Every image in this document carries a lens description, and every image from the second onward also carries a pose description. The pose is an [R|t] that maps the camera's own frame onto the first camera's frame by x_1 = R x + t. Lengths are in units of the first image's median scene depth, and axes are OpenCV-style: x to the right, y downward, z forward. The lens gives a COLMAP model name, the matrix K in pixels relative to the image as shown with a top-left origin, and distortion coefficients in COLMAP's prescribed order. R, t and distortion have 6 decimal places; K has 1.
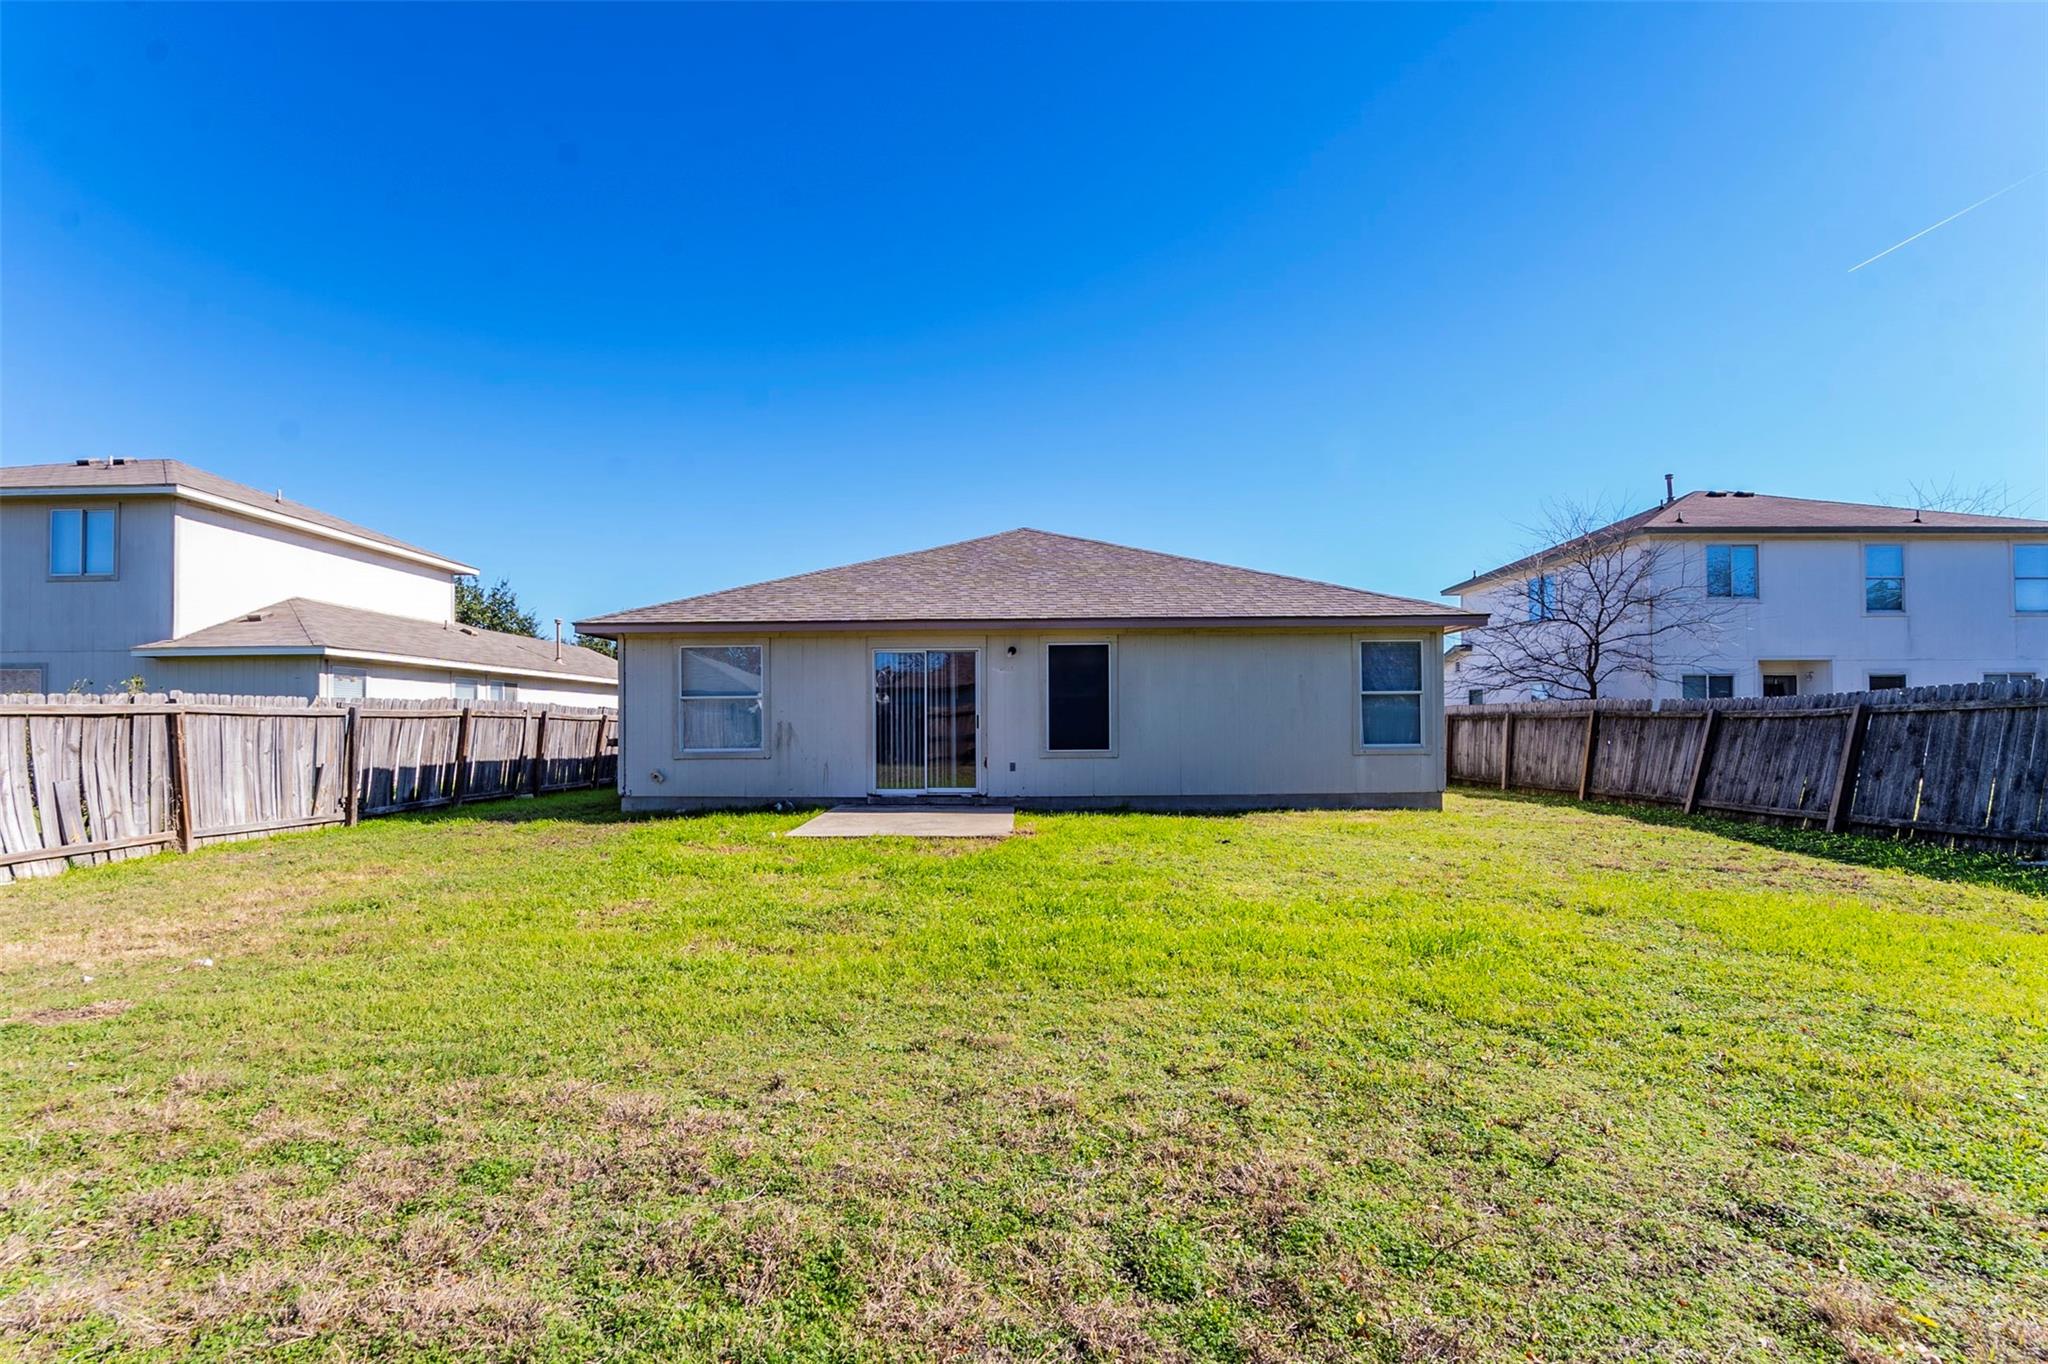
lens RADIAL K [[900.9, 0, 998.1], [0, 900.9, 710.1], [0, 0, 1]] dist [-0.003922, 0.000801]
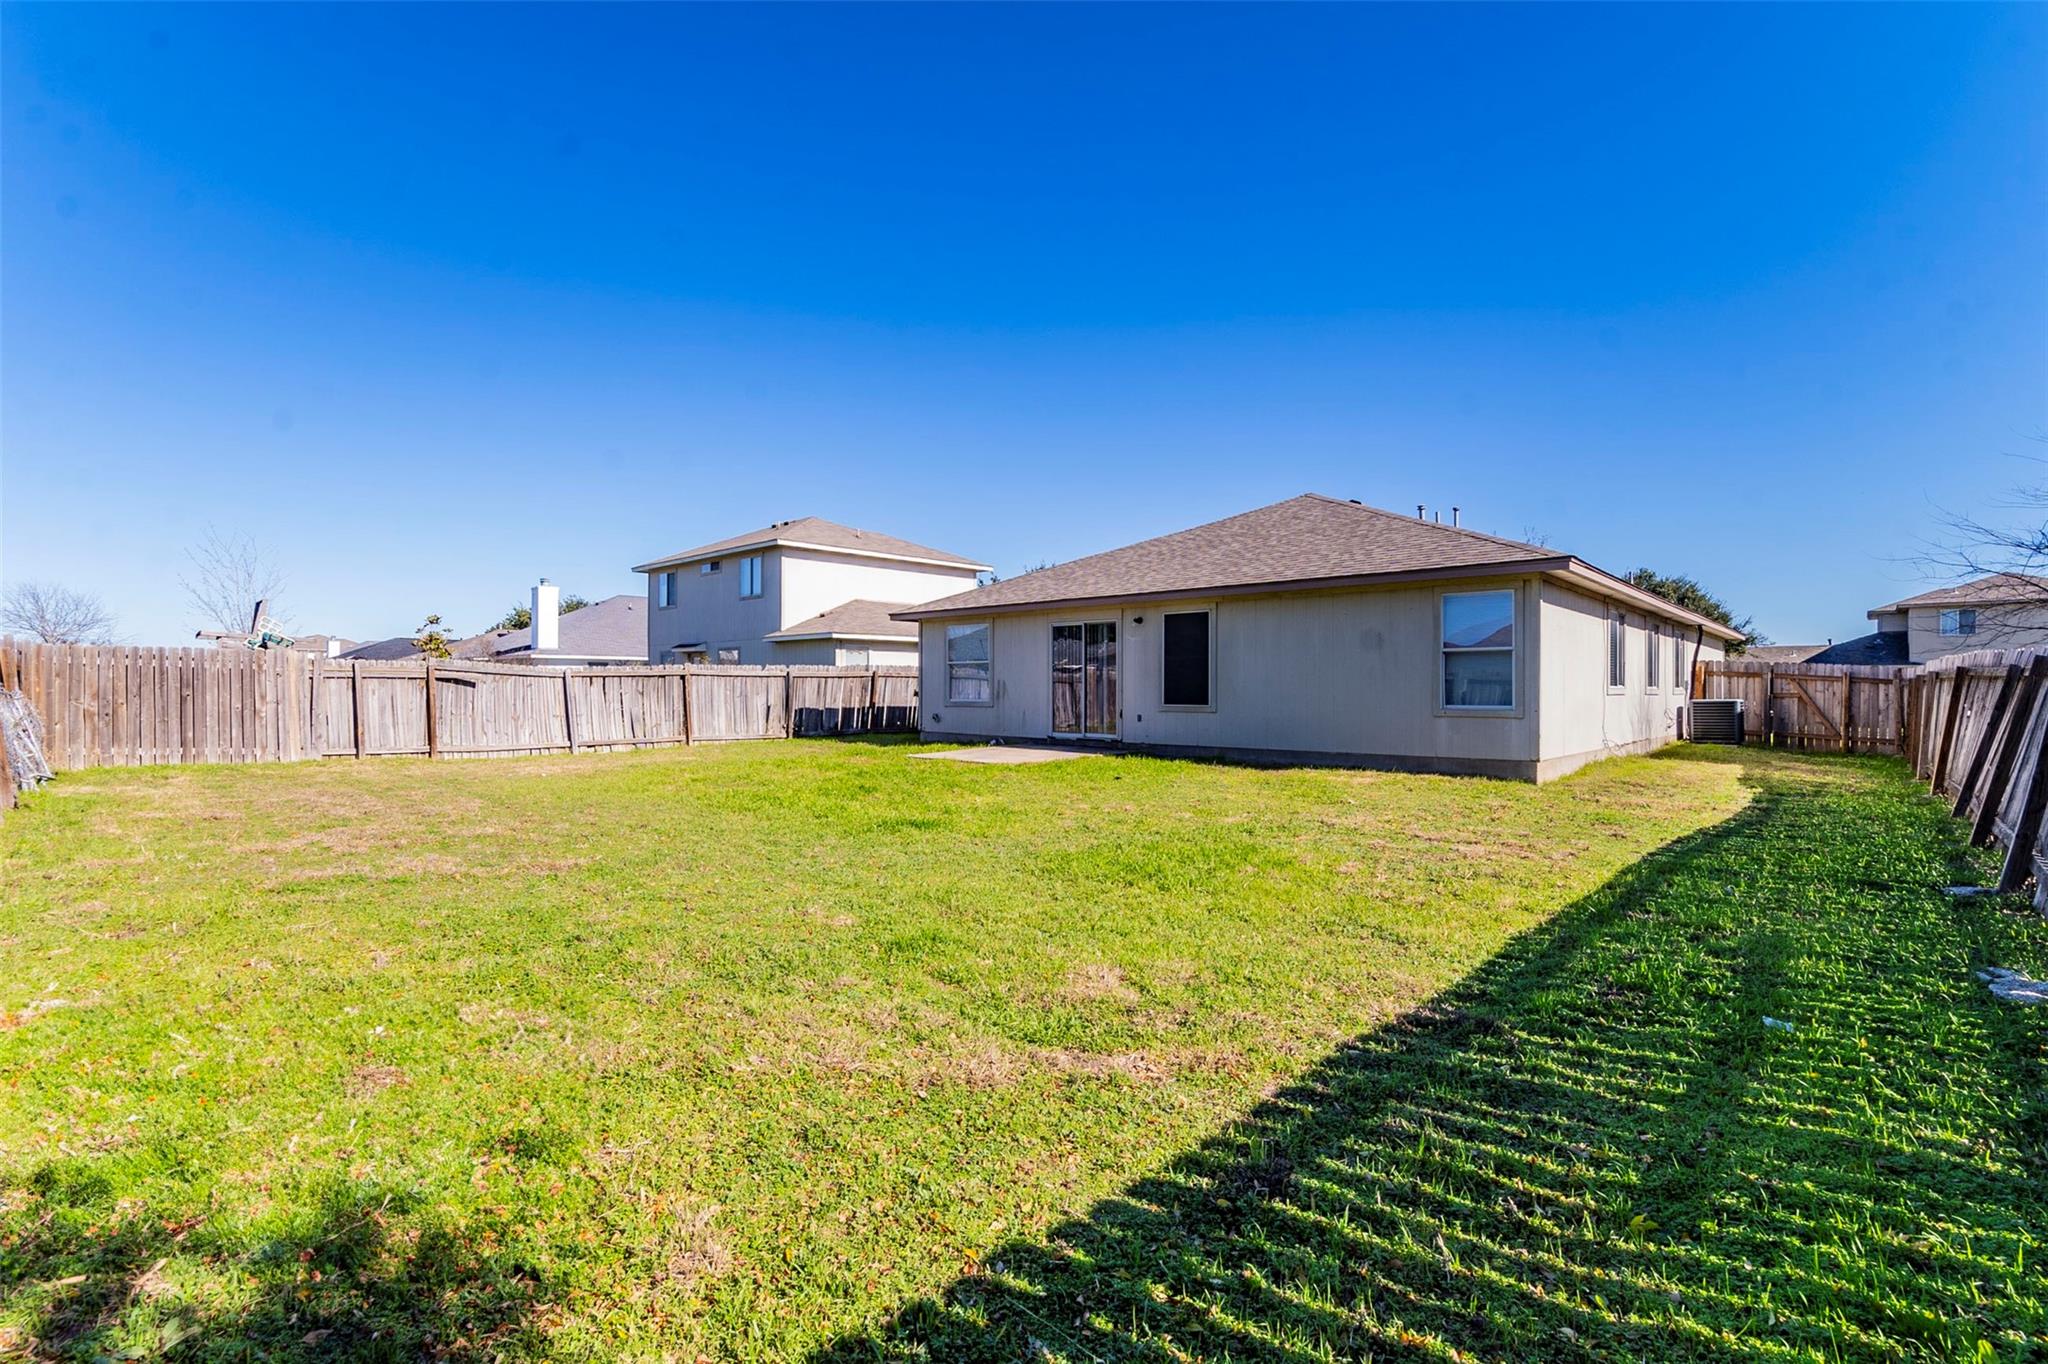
lens RADIAL K [[900.9, 0, 998.1], [0, 900.9, 710.1], [0, 0, 1]] dist [-0.003922, 0.000801]
pose [[0.754948, 0.023901, -0.655349, 0.649778], [0.005395, 0.999075, 0.042652, 0.000020], [0.655763, -0.035736, 0.754121, -0.018533]]
